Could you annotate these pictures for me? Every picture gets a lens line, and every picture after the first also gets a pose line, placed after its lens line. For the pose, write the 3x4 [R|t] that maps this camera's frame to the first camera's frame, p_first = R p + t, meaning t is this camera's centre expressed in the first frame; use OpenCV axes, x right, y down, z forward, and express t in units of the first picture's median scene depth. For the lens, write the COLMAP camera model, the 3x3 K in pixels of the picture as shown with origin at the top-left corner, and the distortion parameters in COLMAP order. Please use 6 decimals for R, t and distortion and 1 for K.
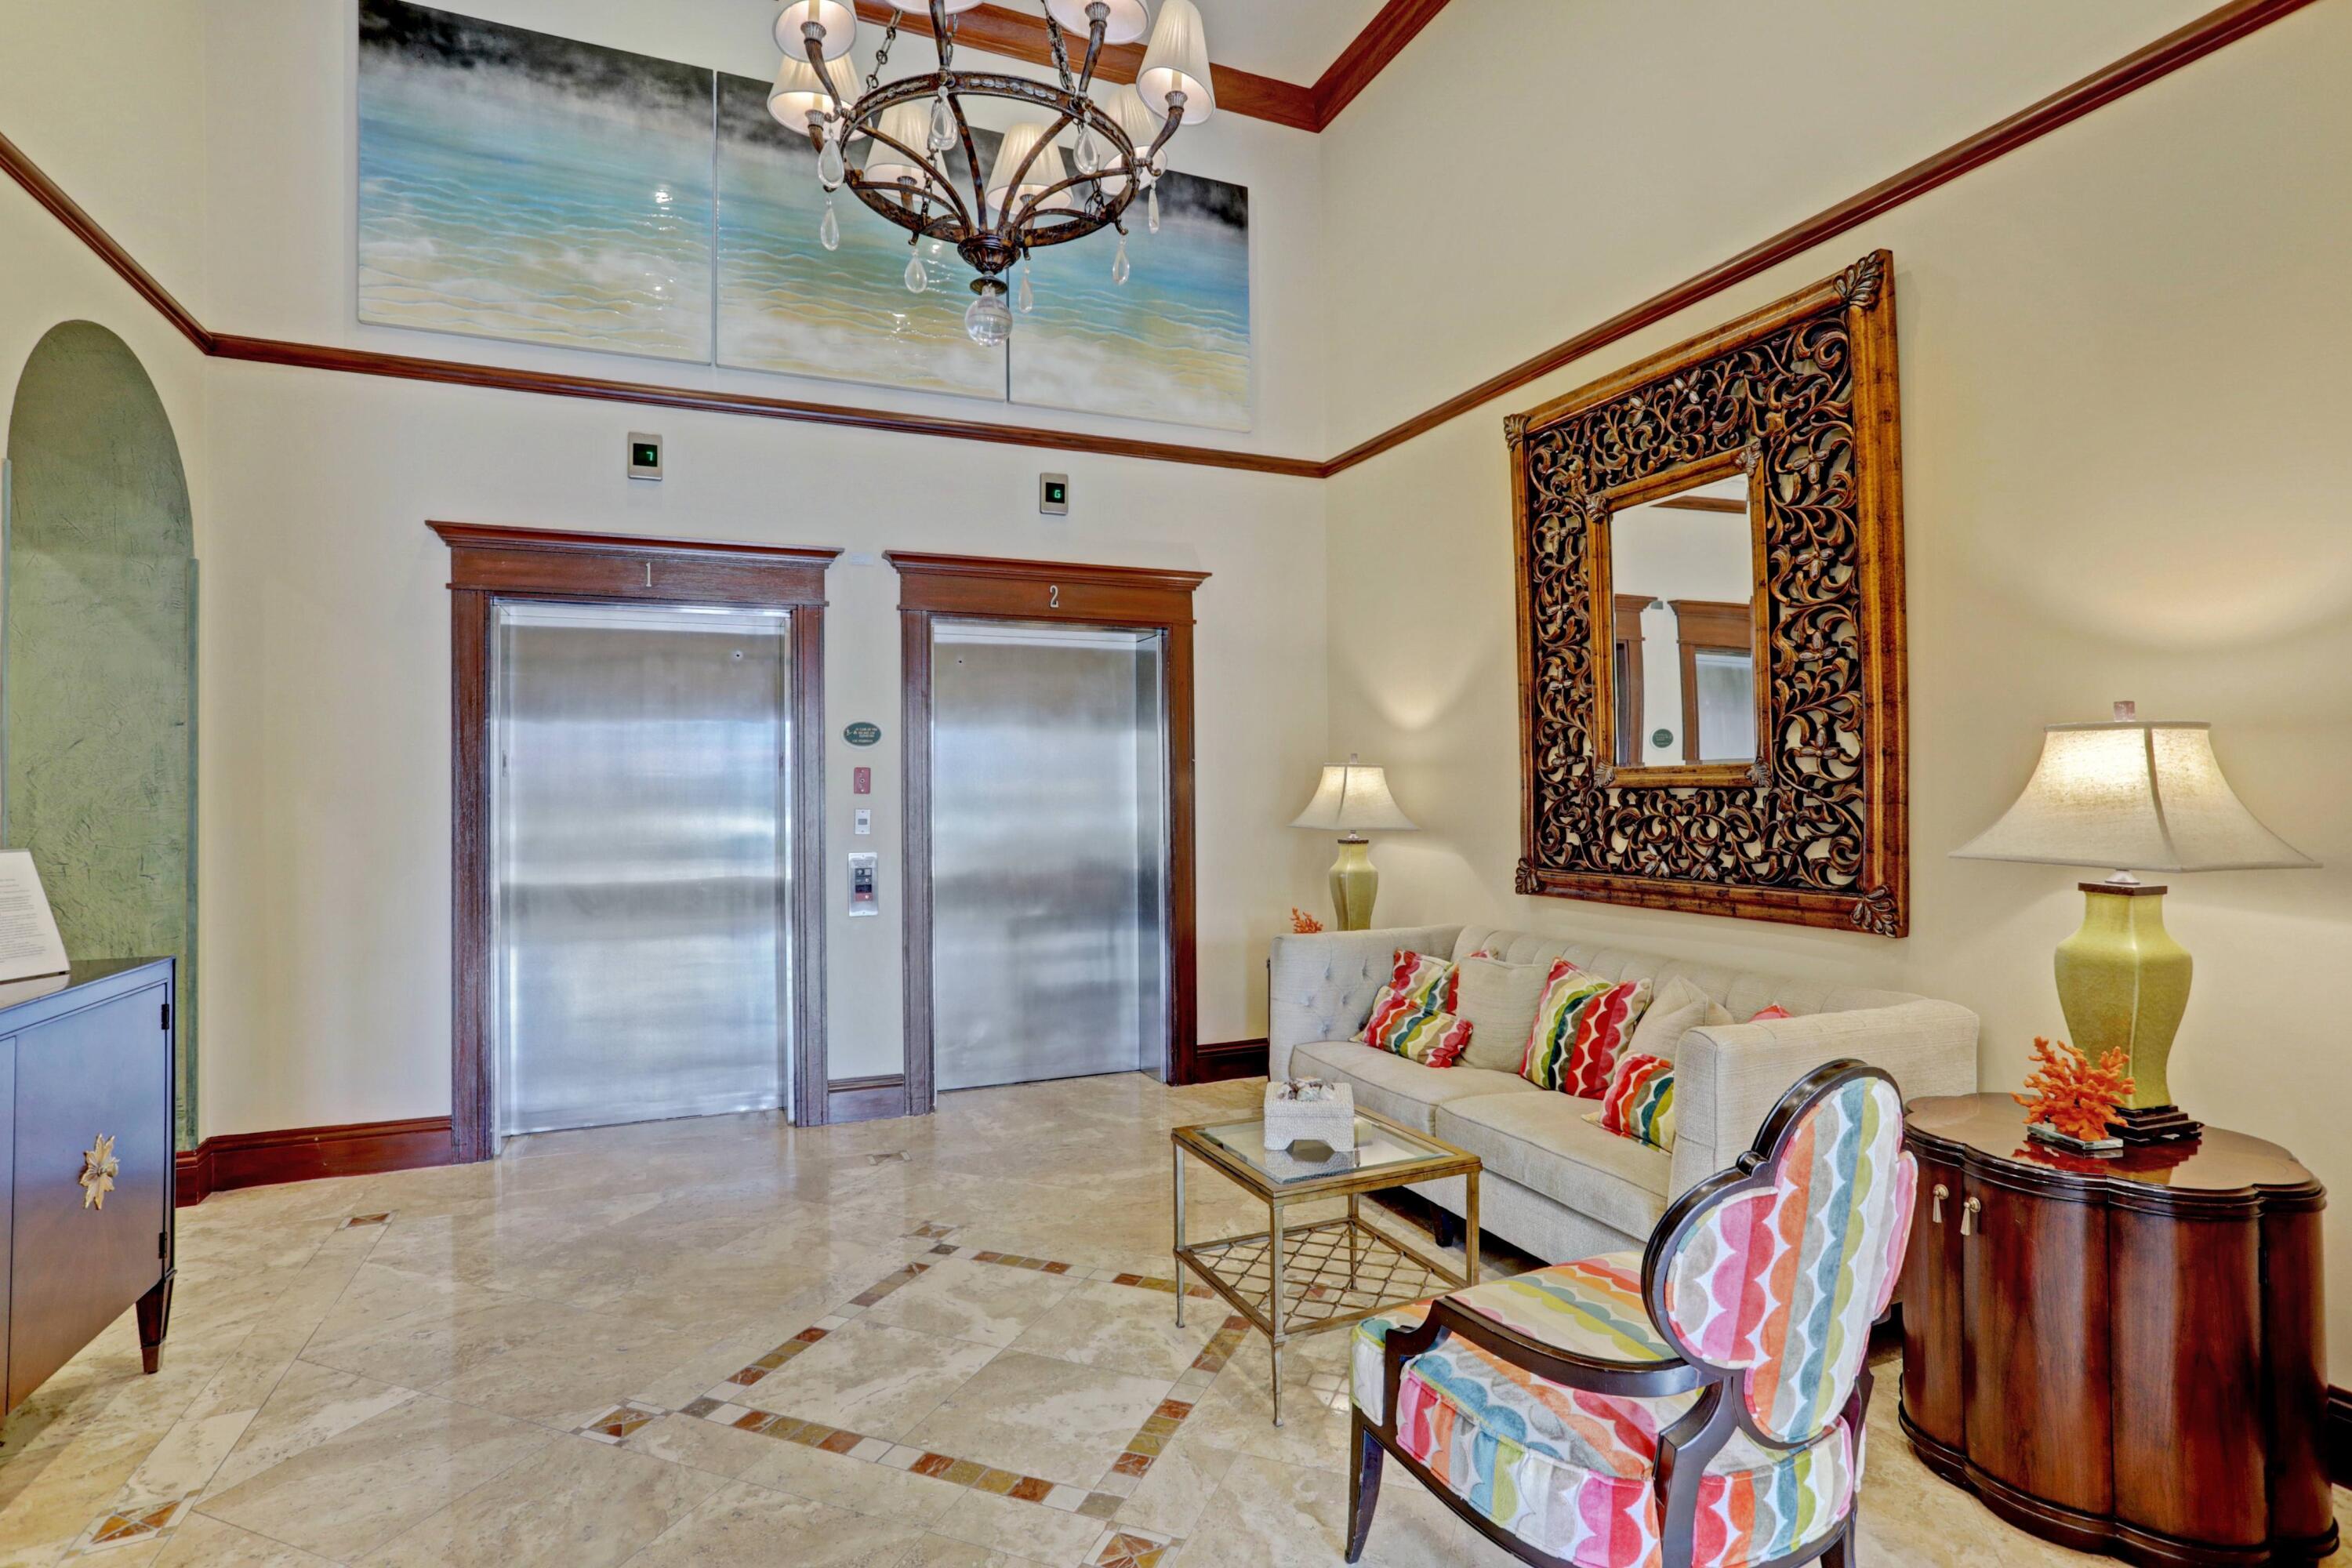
lens RADIAL K [[1158.4, 0, 1166.6], [0, 1158.4, 782.3], [0, 0, 1]] dist [-0.044184, 0.027598]
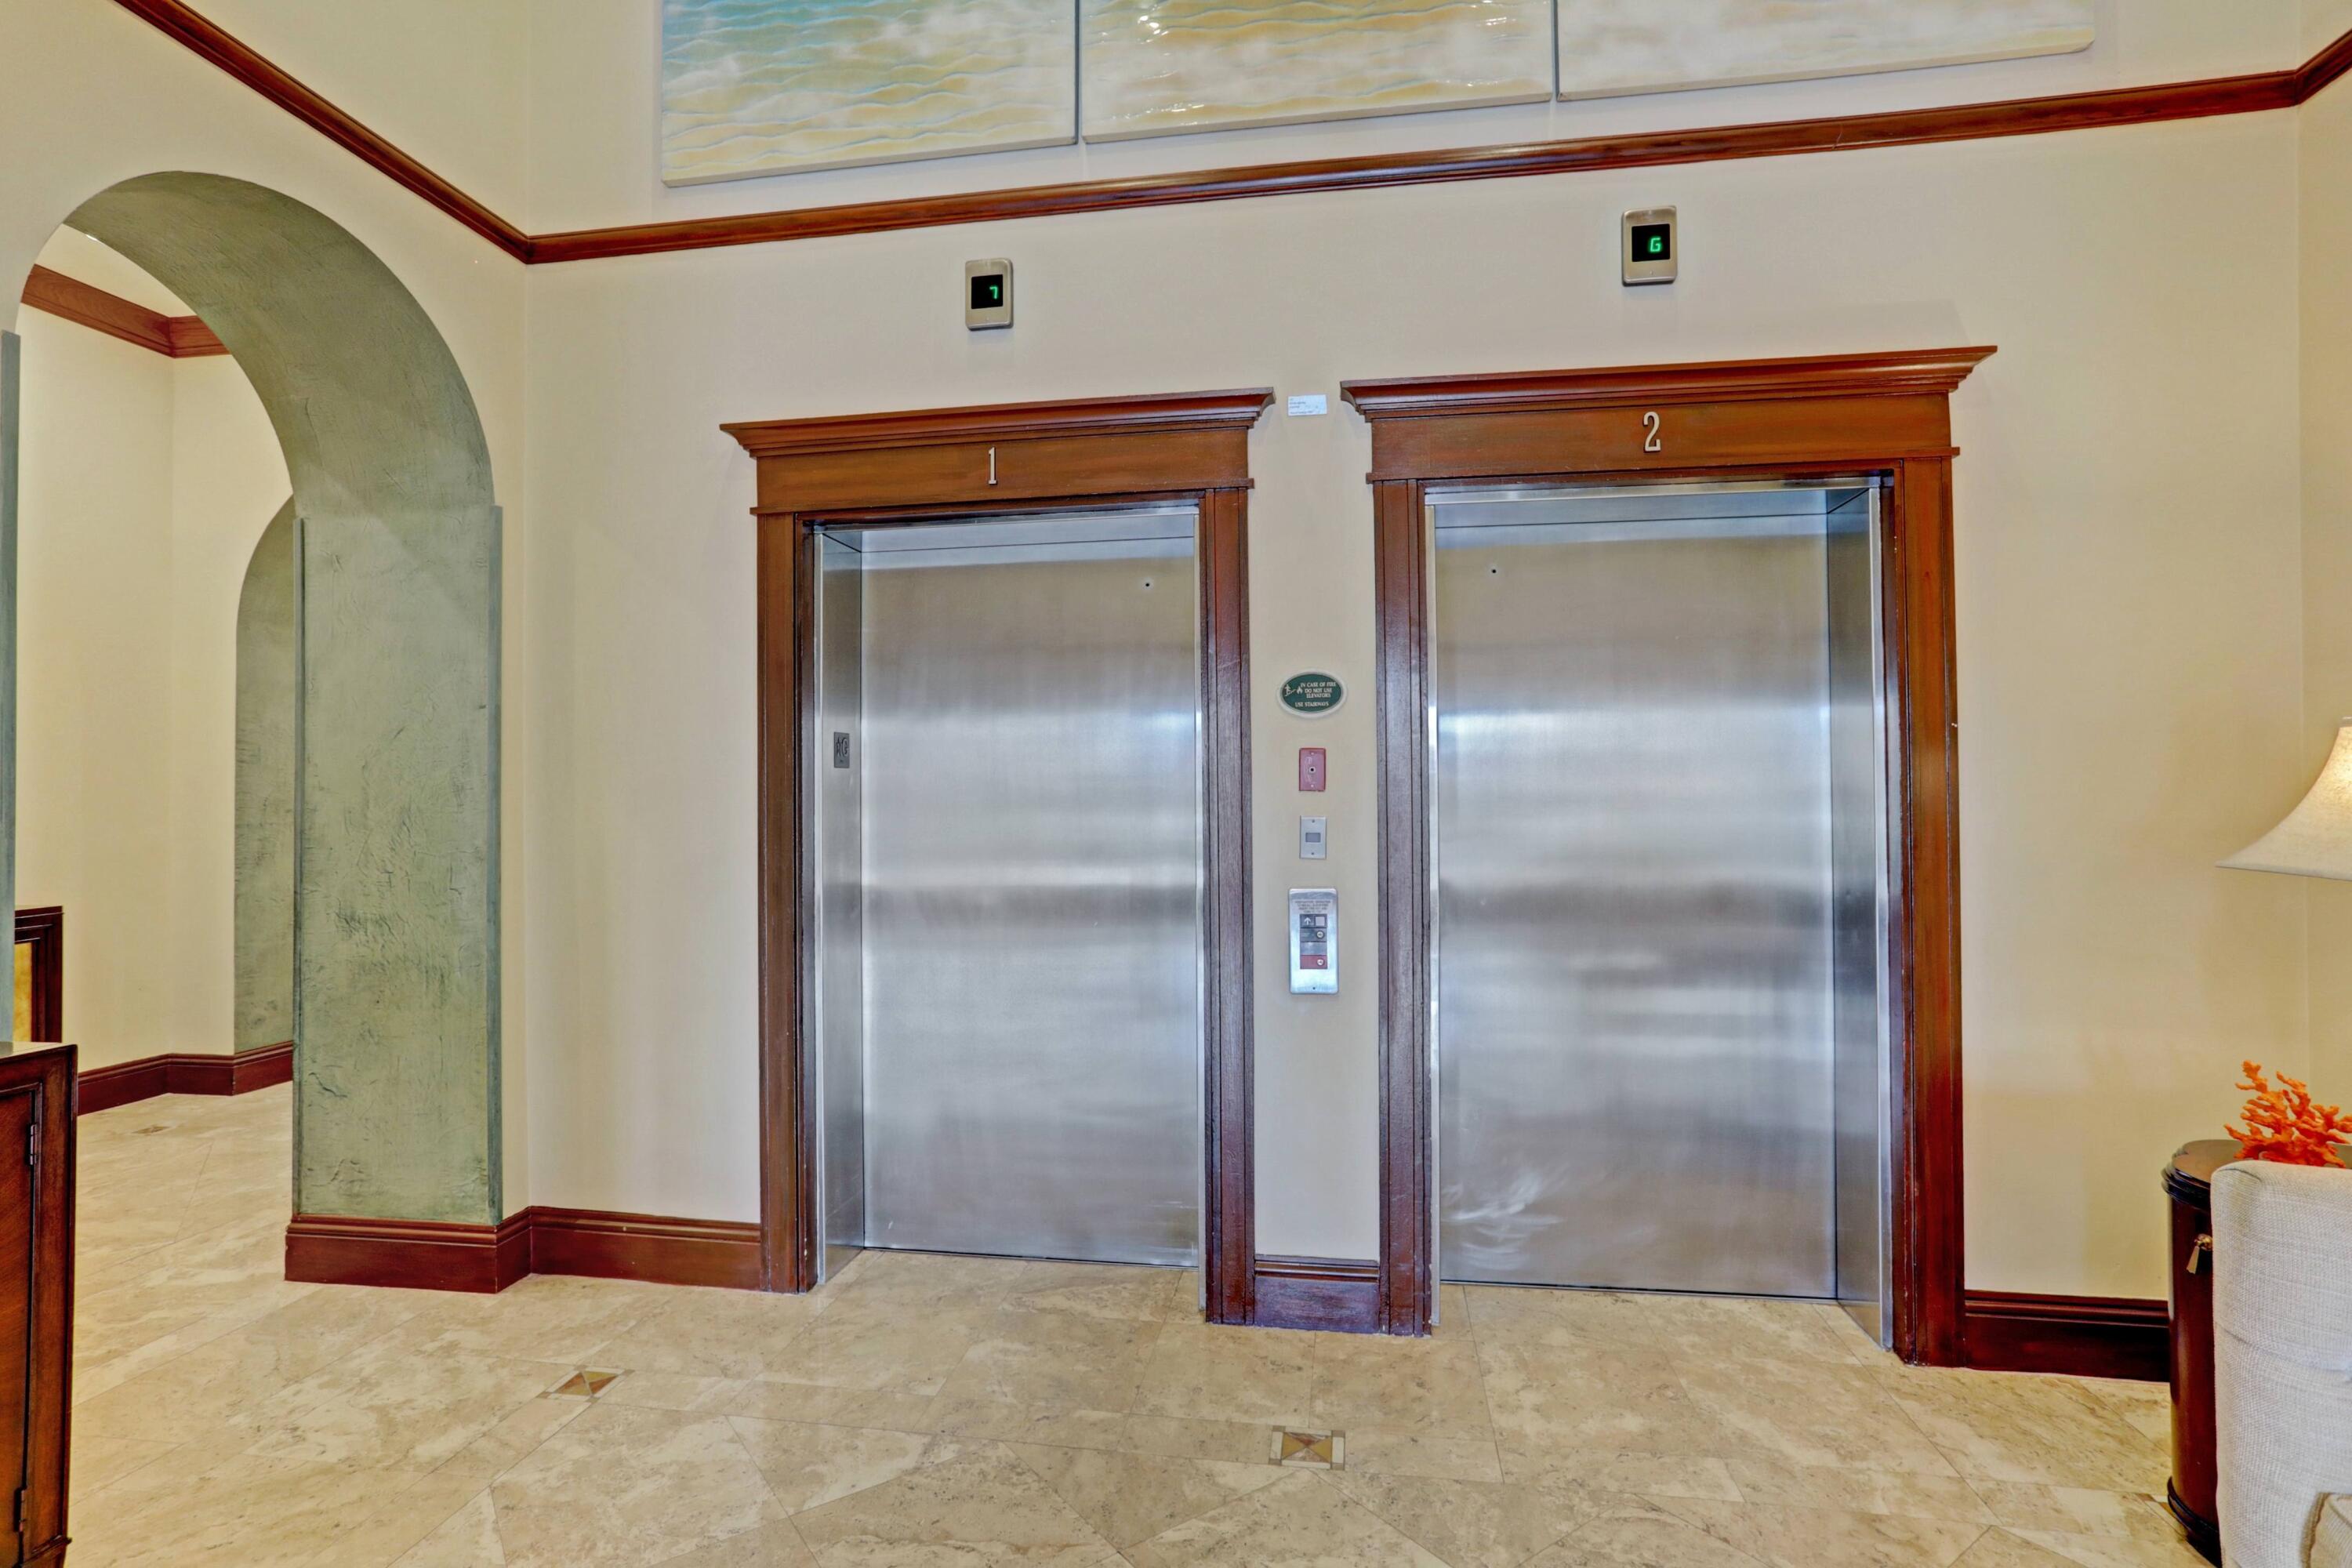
lens RADIAL K [[1158.4, 0, 1166.6], [0, 1158.4, 782.3], [0, 0, 1]] dist [-0.044184, 0.027598]
pose [[0.848408, -0.004937, -0.529320, -0.006500], [0.005557, 0.999984, -0.000419, 0.005924], [0.529314, -0.002586, 0.848422, 0.501155]]
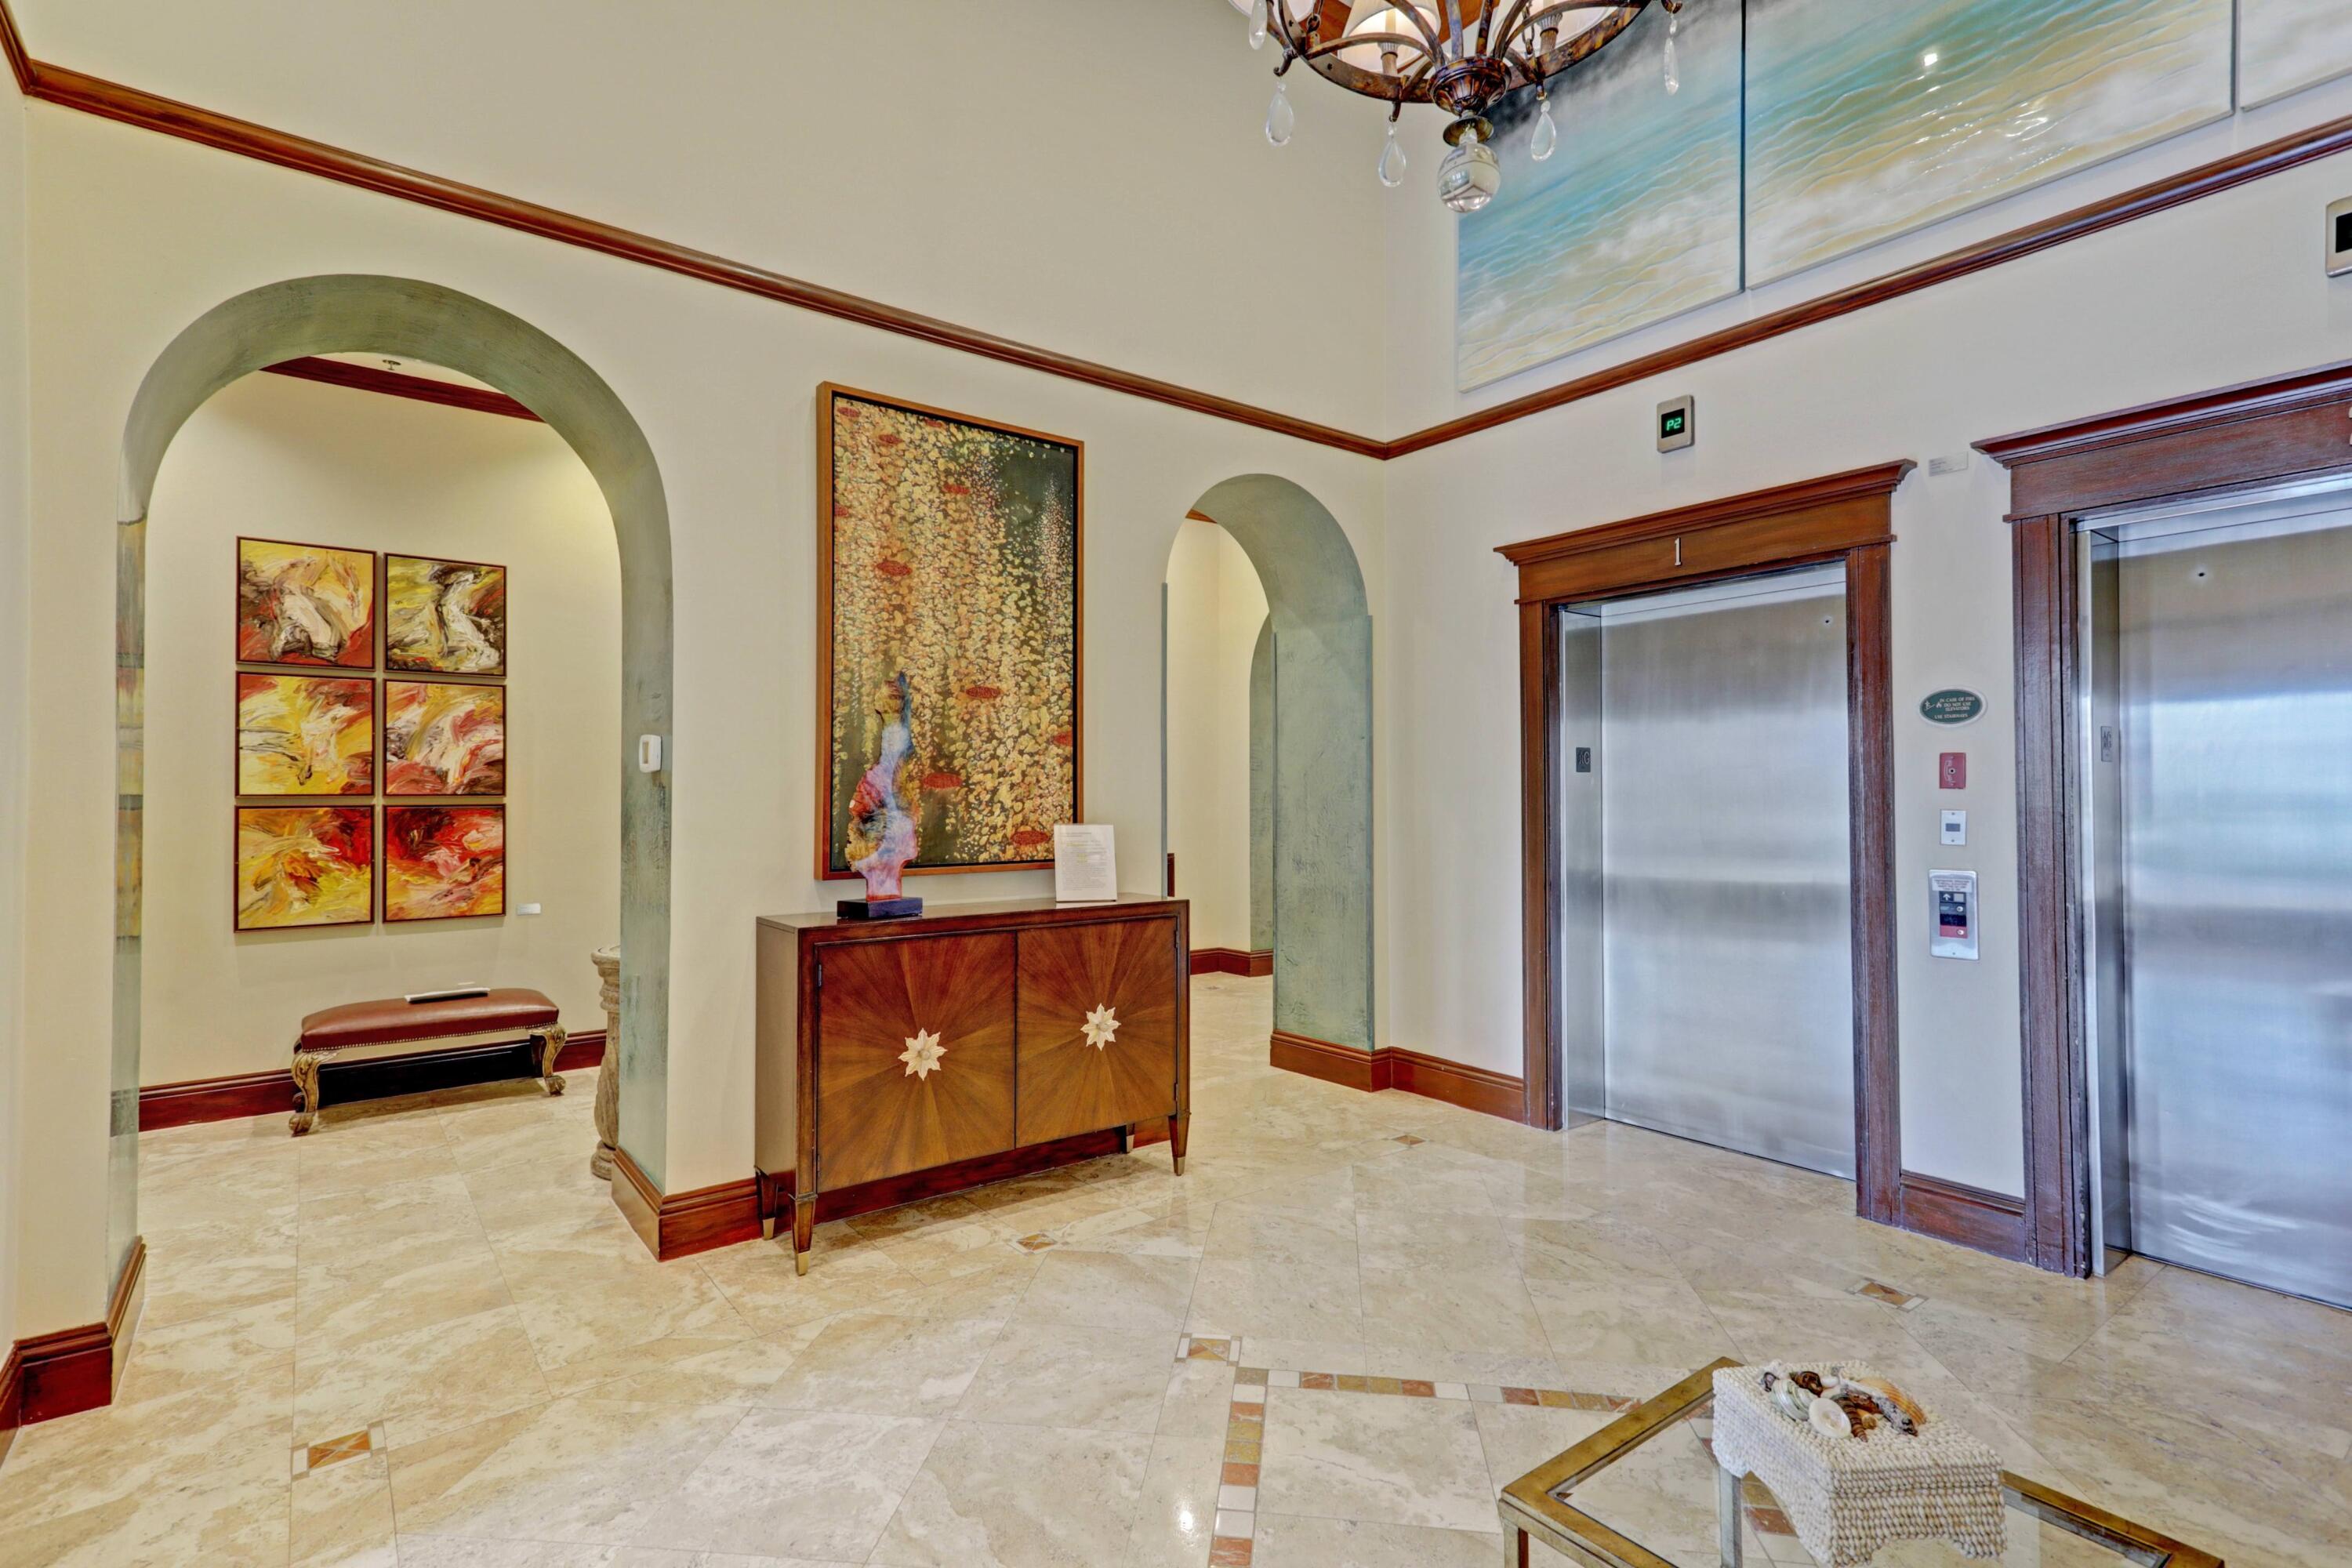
lens RADIAL K [[1113.7, 0, 1170.5], [0, 1113.7, 779.9], [0, 0, 1]] dist [0.023029, -0.000473]
pose [[0.248138, -0.006940, -0.968700, 0.335969], [0.010991, 0.999930, -0.004349, 0.002429], [0.968662, -0.009568, 0.248197, 0.396855]]
